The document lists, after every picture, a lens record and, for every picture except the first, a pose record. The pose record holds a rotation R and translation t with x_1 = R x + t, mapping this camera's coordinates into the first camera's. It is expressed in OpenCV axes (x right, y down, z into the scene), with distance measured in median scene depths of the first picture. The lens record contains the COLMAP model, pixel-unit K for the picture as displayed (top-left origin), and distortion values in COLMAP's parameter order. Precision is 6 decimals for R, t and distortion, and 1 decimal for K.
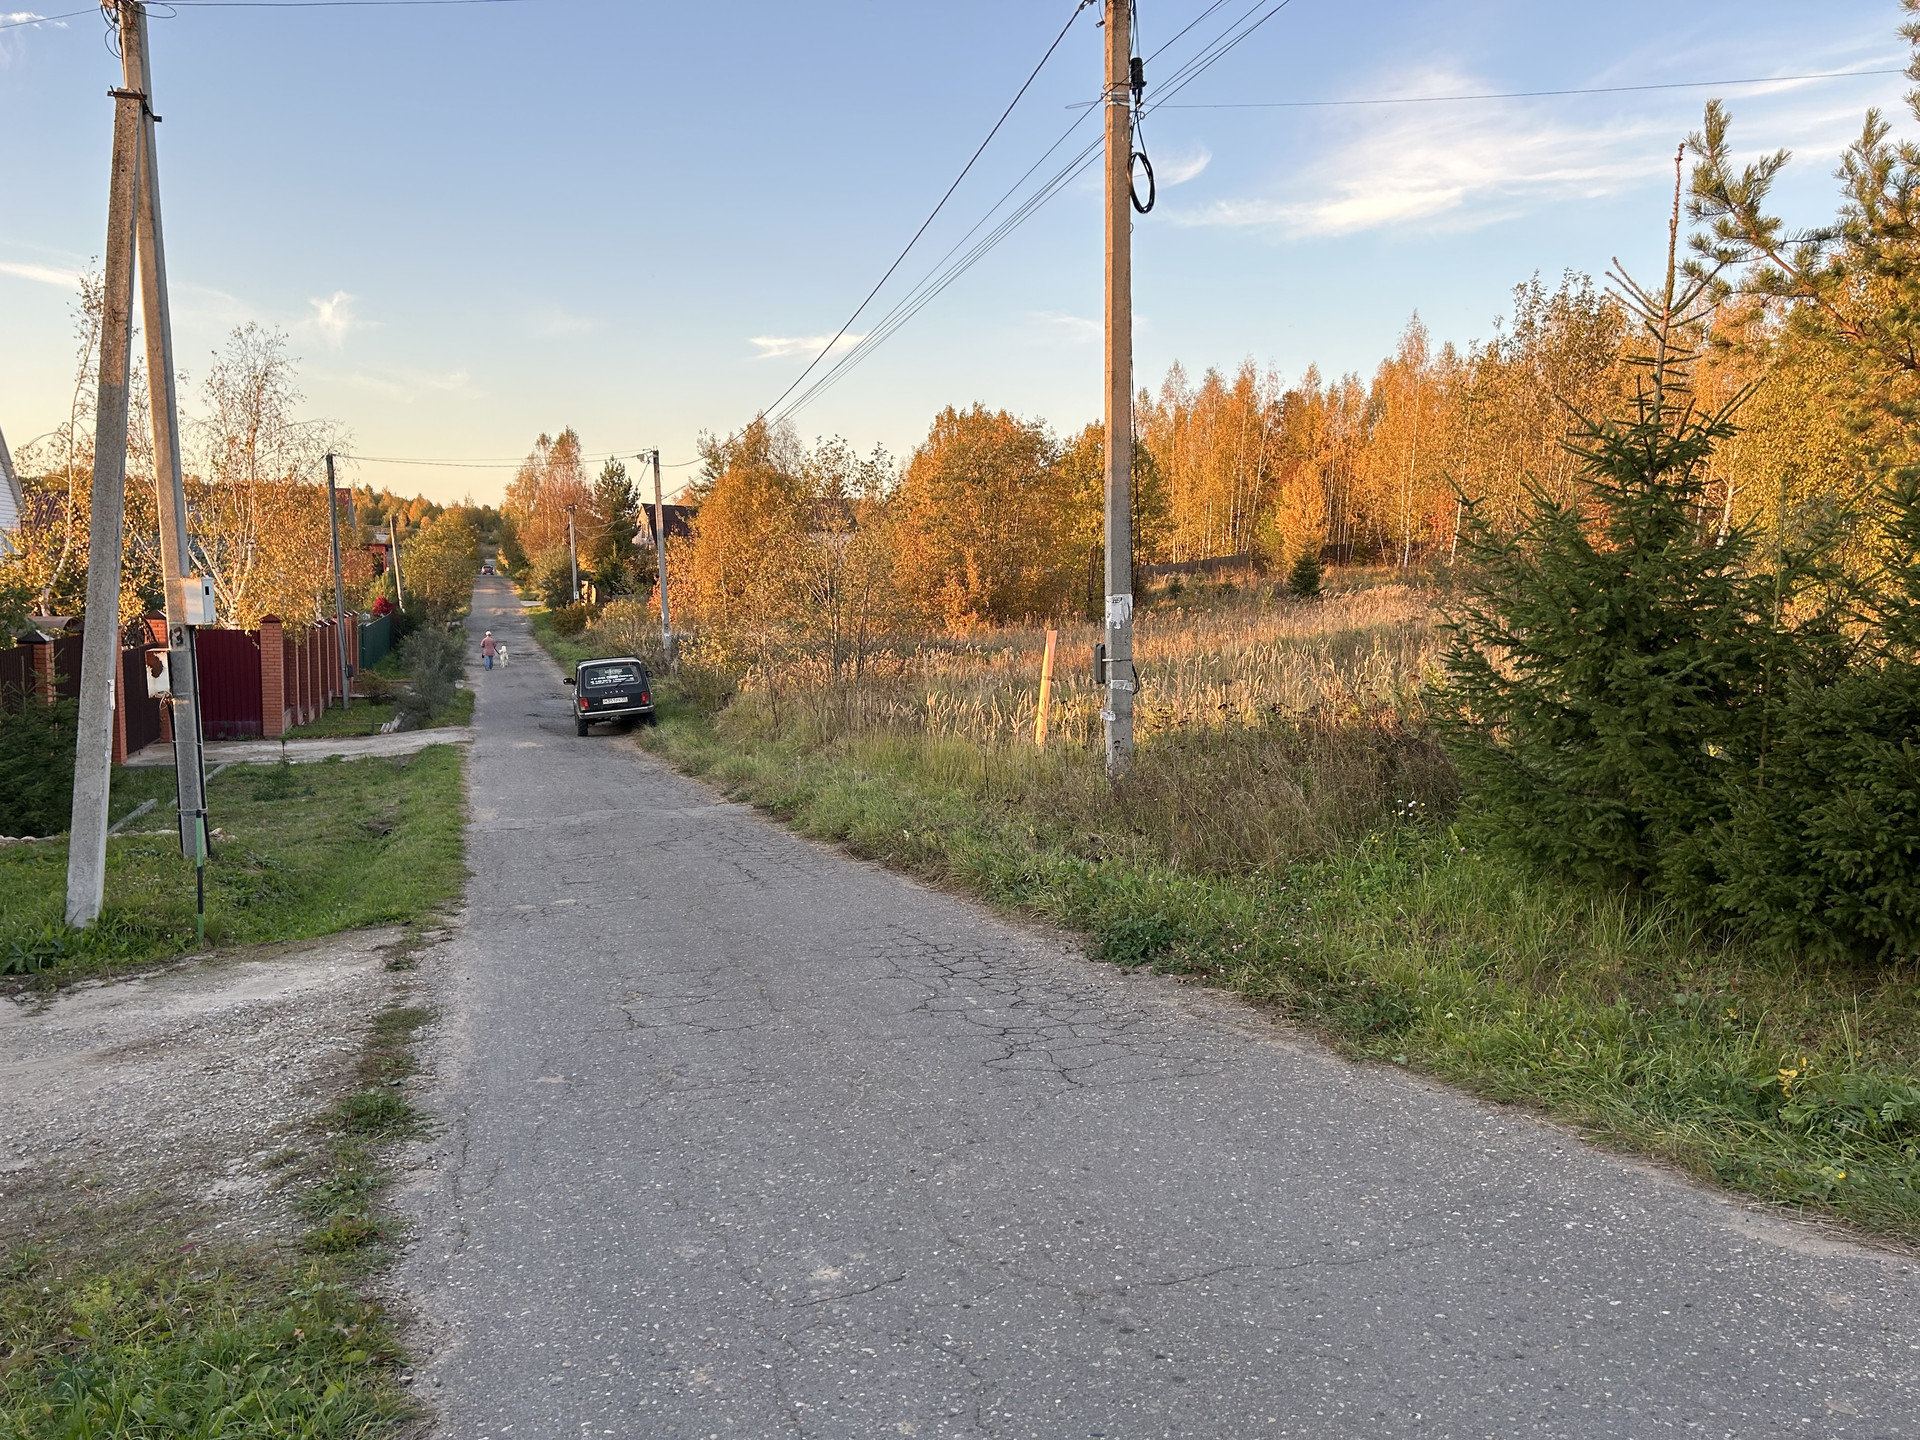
lens RADIAL K [[1433.9, 0, 958.9], [0, 1433.9, 727.1], [0, 0, 1]] dist [0.067913, -0.066627]
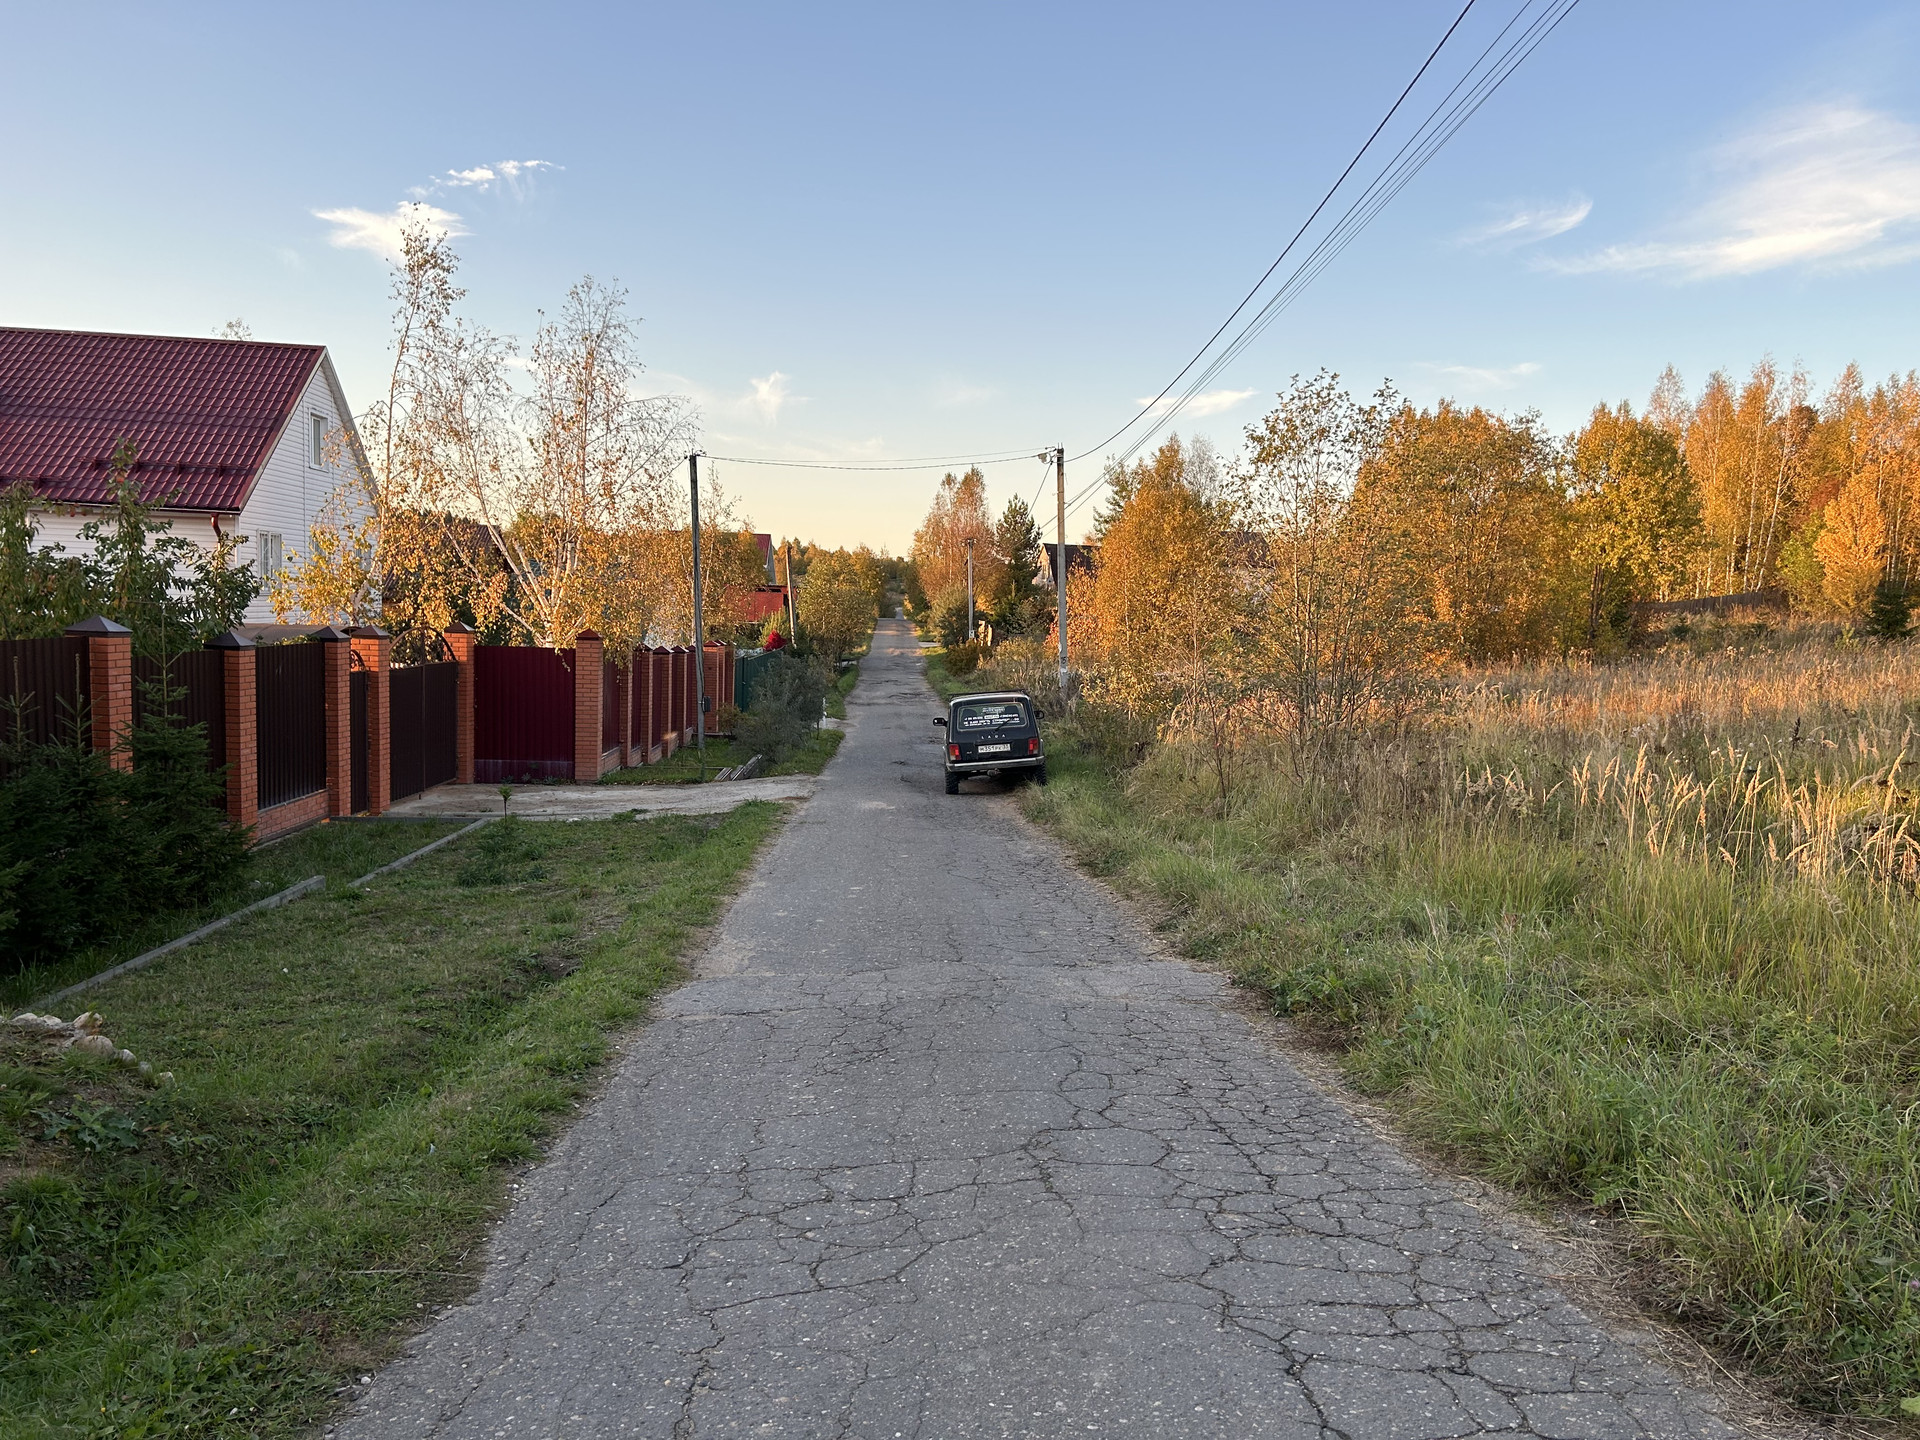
lens RADIAL K [[1415.8, 0, 962.2], [0, 1415.8, 771.2], [0, 0, 1]] dist [0.064863, -0.073130]
pose [[0.963370, 0.035147, -0.265862, -0.030602], [-0.036179, 0.999345, 0.001016, -0.003561], [0.265723, 0.008639, 0.964011, 0.149352]]
